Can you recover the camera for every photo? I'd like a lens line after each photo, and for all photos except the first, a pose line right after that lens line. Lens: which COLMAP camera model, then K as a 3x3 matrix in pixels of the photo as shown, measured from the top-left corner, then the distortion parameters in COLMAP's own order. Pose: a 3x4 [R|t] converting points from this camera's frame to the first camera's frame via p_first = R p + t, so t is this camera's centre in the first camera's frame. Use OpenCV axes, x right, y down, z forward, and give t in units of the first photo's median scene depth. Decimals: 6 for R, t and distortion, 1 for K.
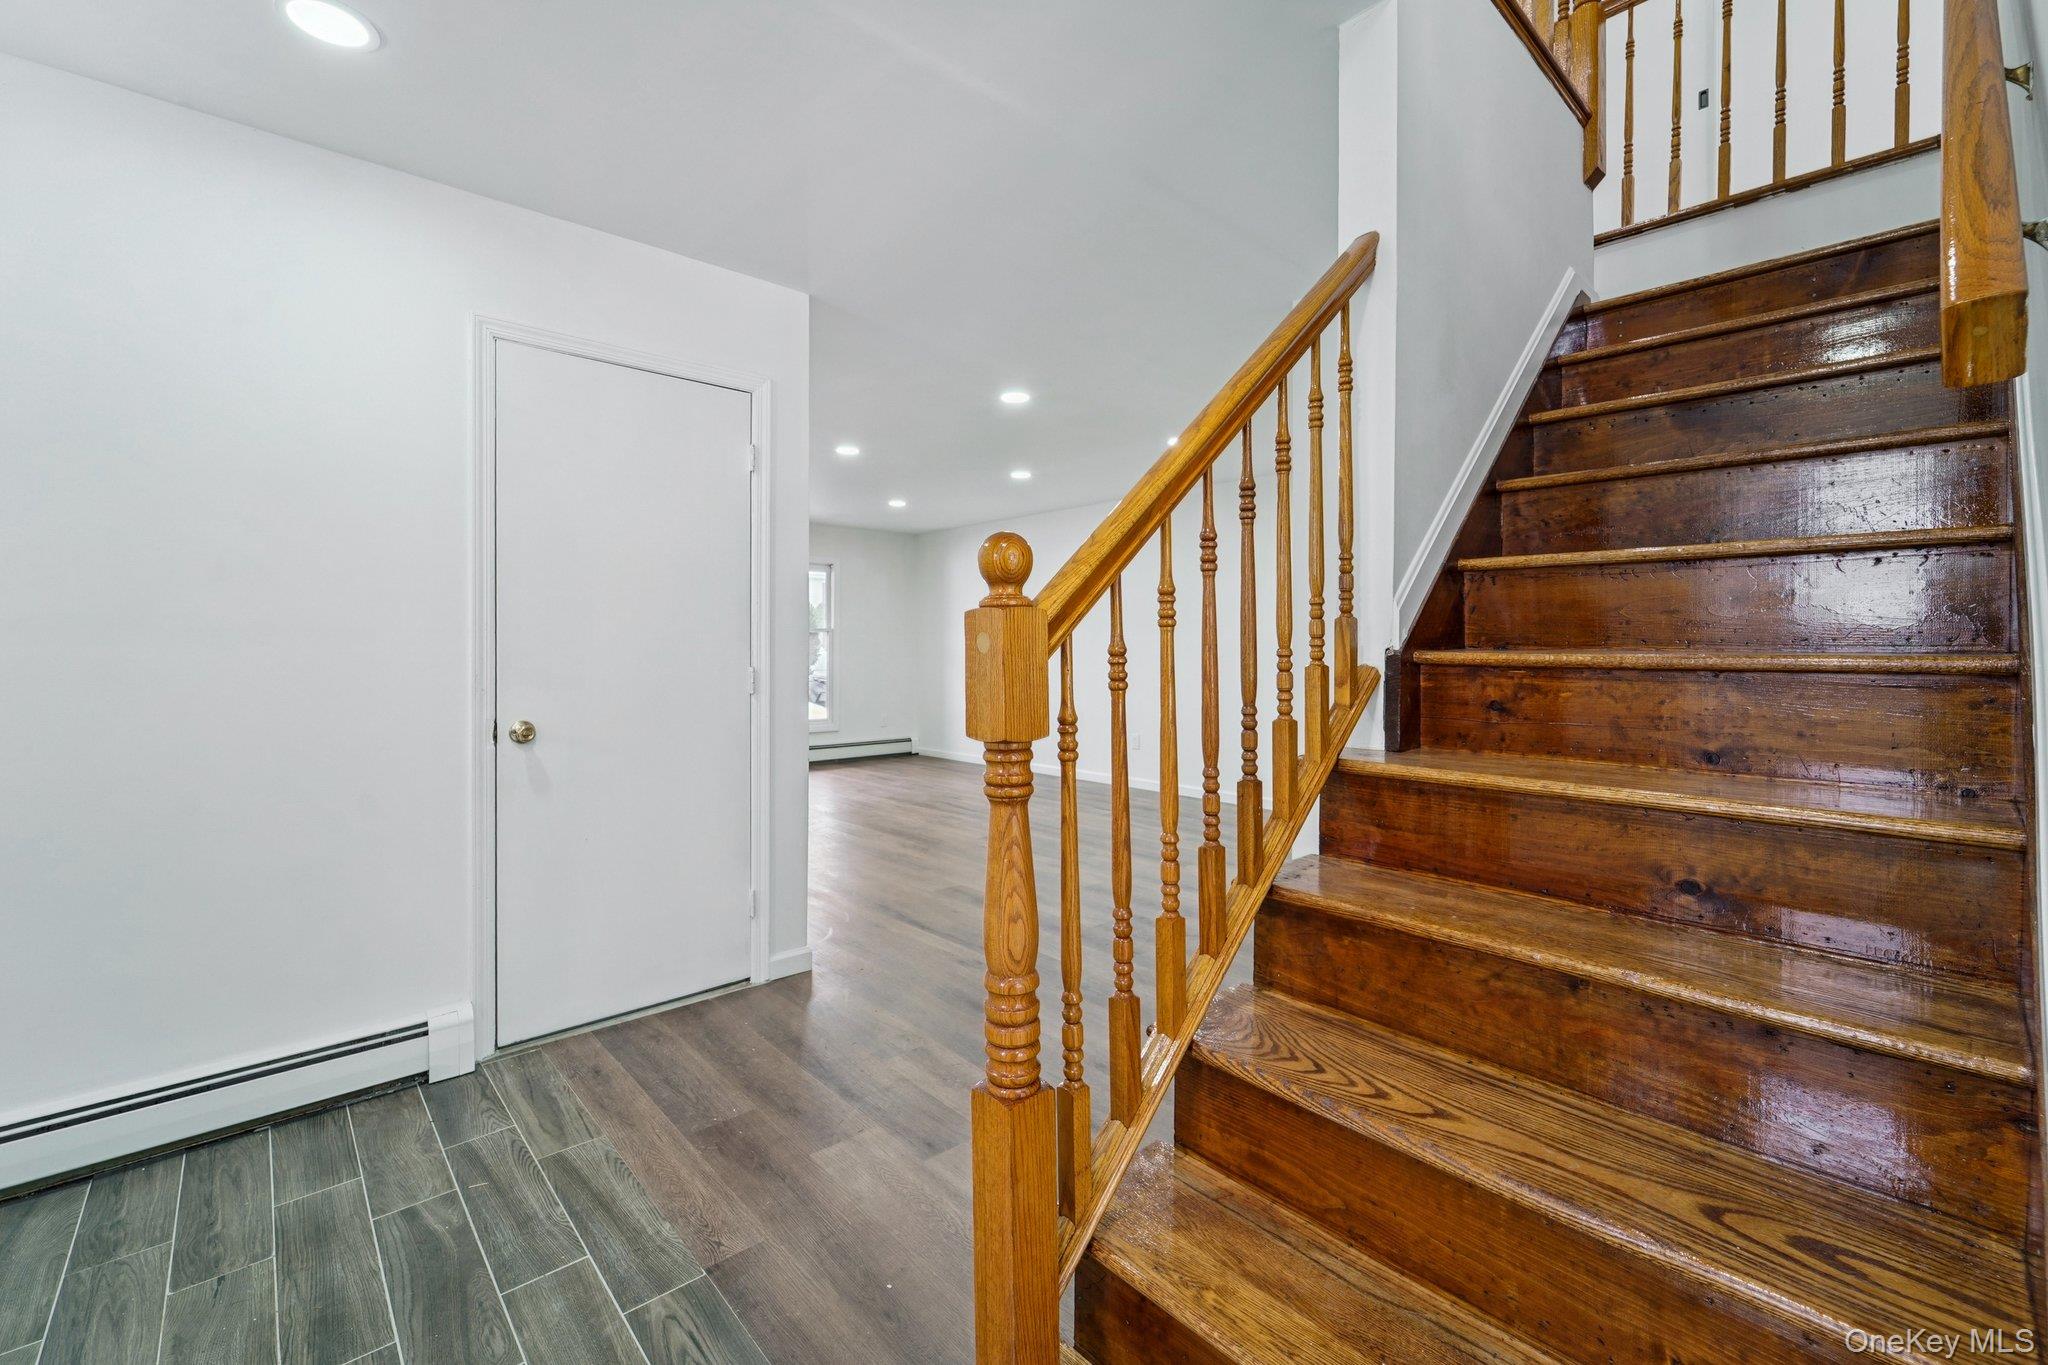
lens RADIAL K [[855.1, 0, 1027.8], [0, 855.1, 645.4], [0, 0, 1]] dist [0.003163, -0.000584]
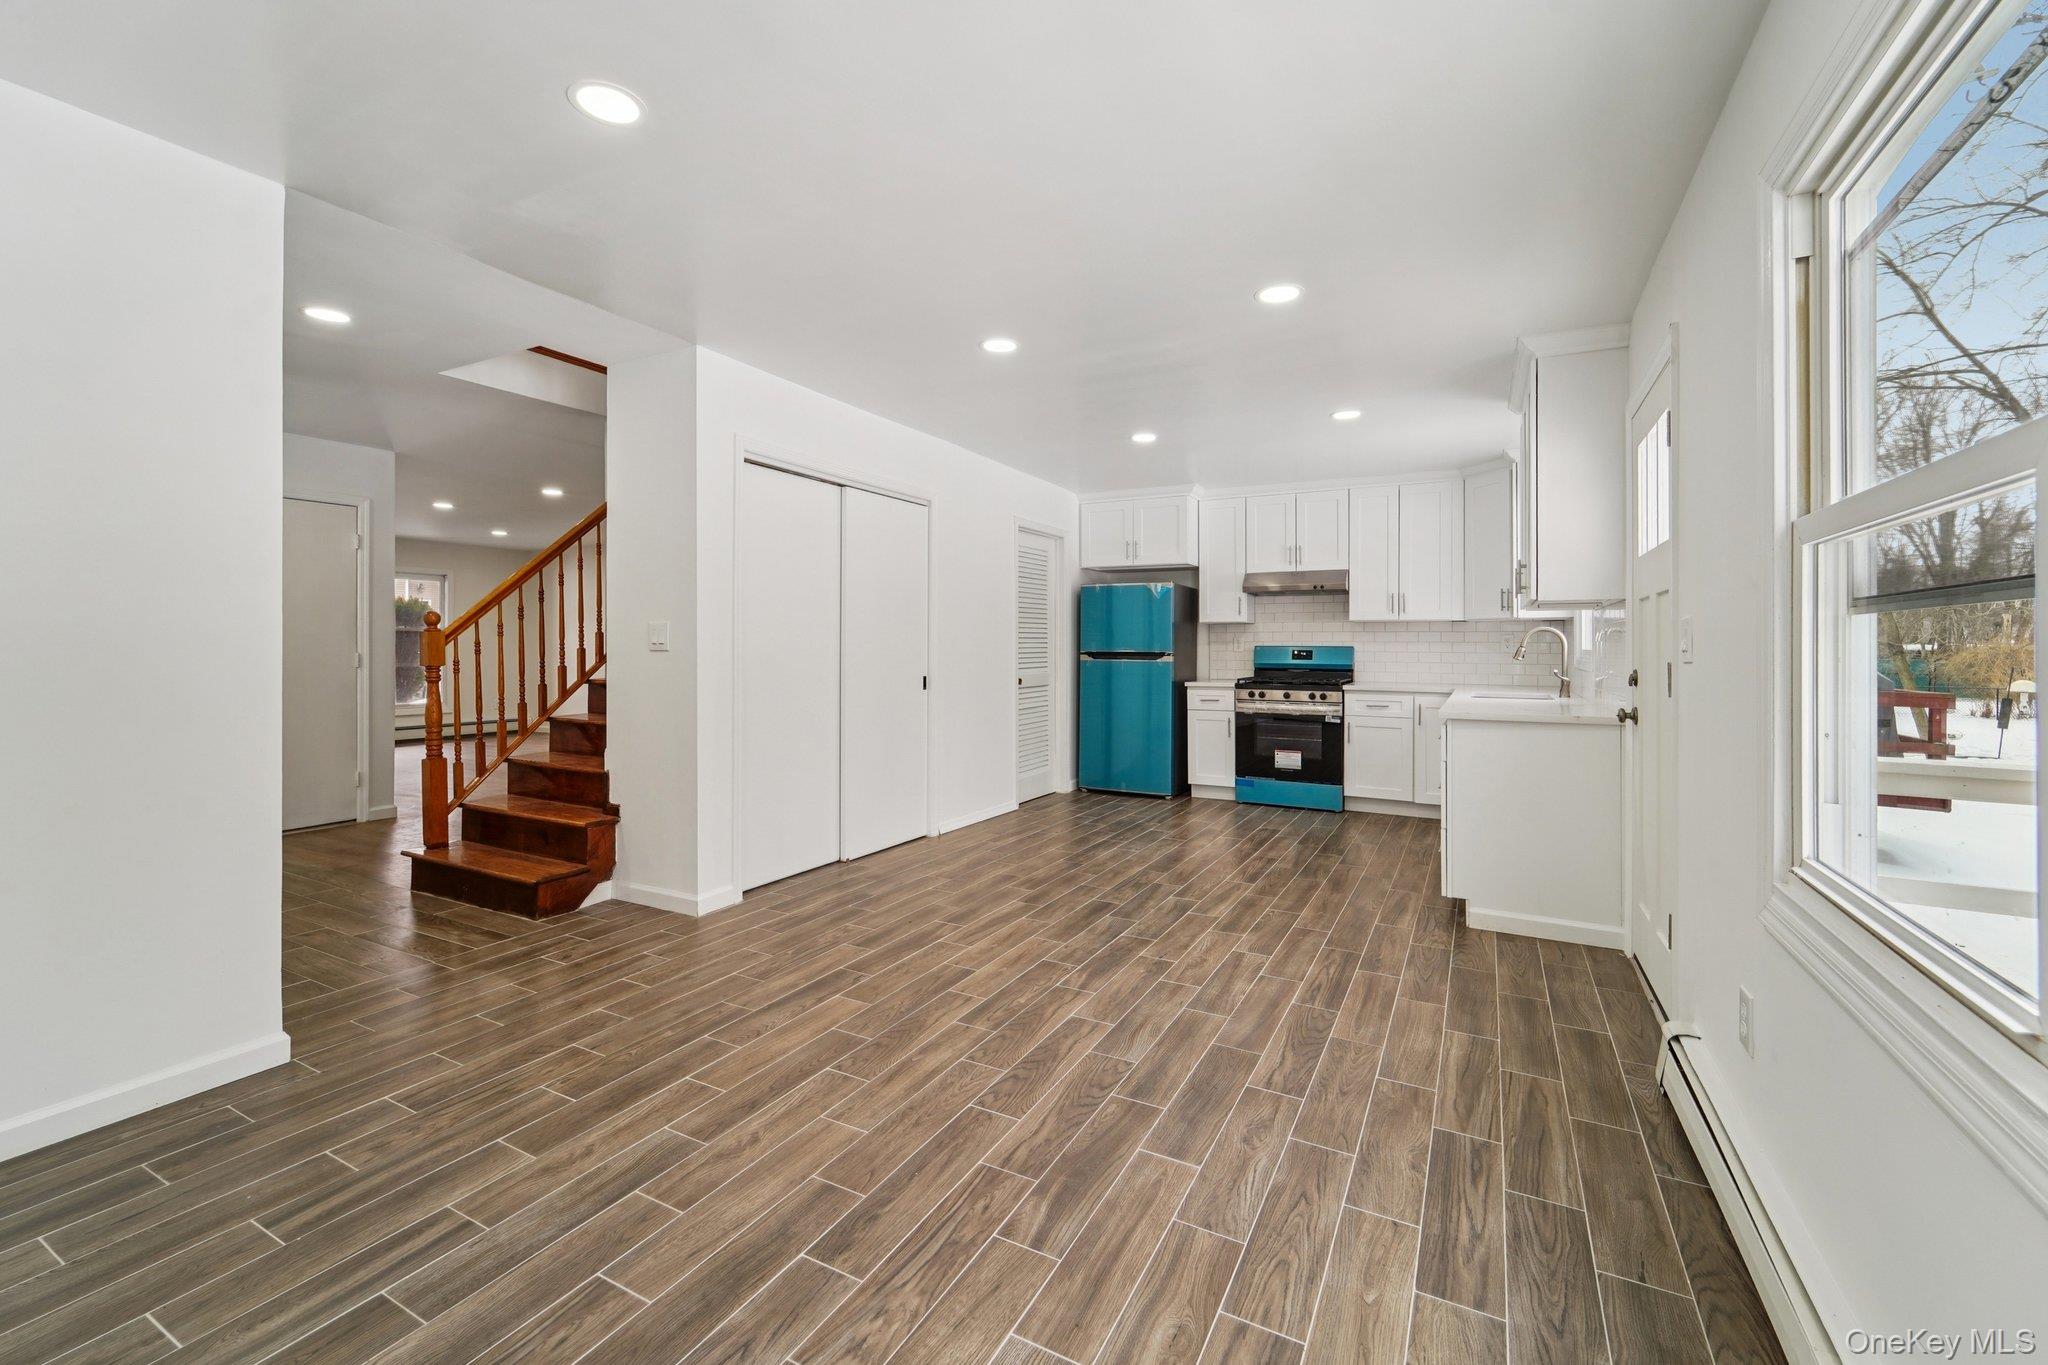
lens RADIAL K [[855.1, 0, 1027.8], [0, 855.1, 645.4], [0, 0, 1]] dist [0.003163, -0.000584]
pose [[0.943330, 0.000206, 0.331857, 1.030716], [-0.000827, 0.999998, 0.001729, 0.012853], [-0.331856, -0.001905, 0.943328, -2.943133]]
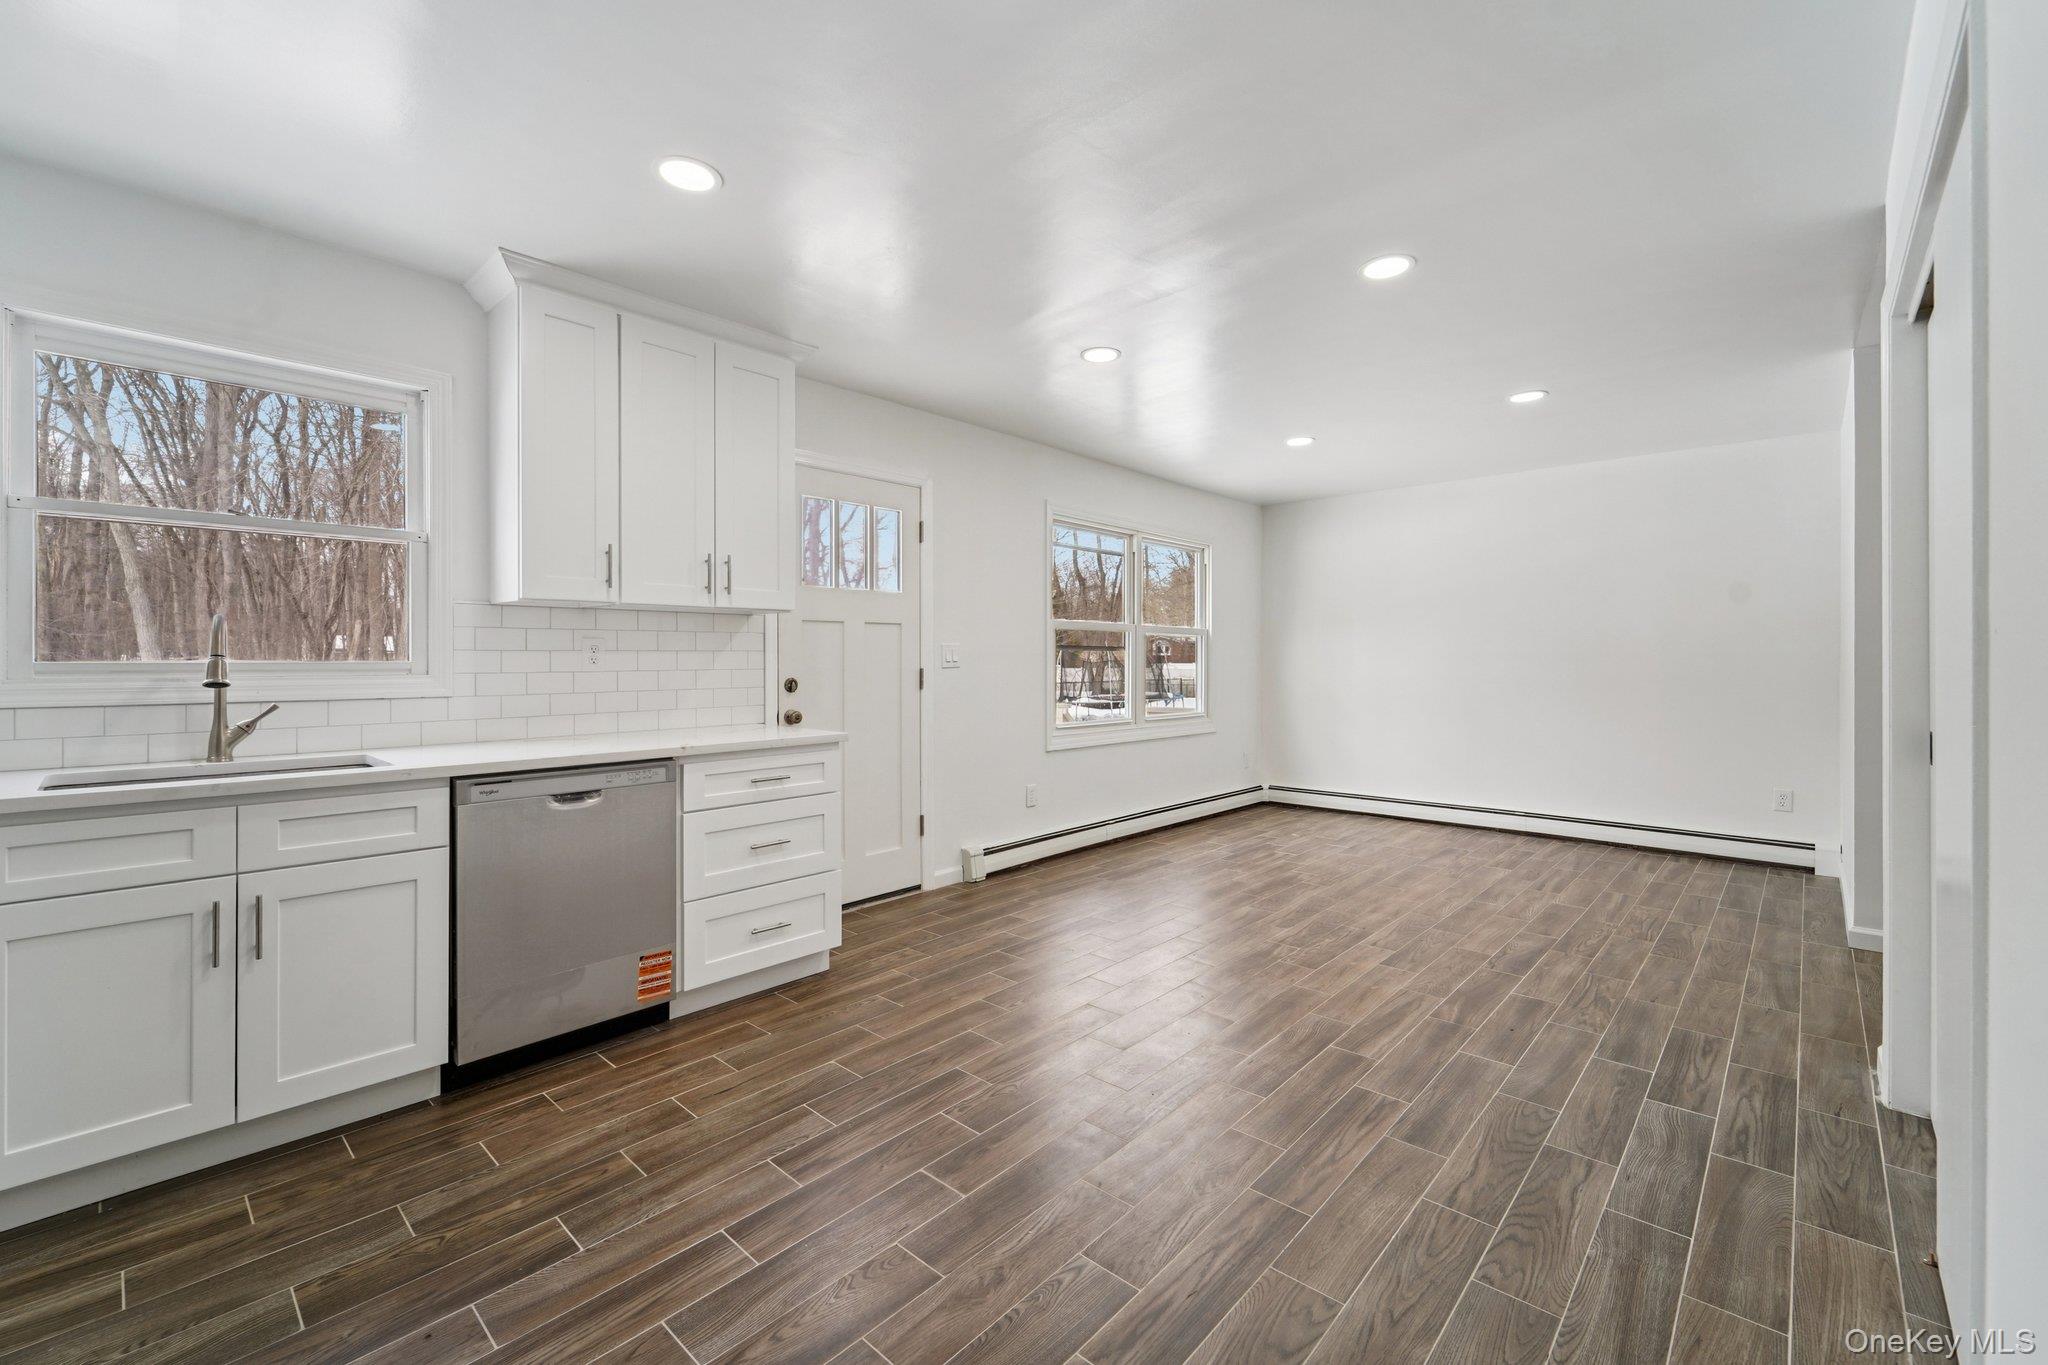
lens RADIAL K [[846.3, 0, 1022.2], [0, 846.3, 656.9], [0, 0, 1]] dist [0.008322, -0.004343]
pose [[-0.996616, -0.004399, -0.082083, 2.992632], [-0.003940, 0.999976, -0.005752, 0.025587], [0.082107, -0.005409, -0.996609, 1.865515]]
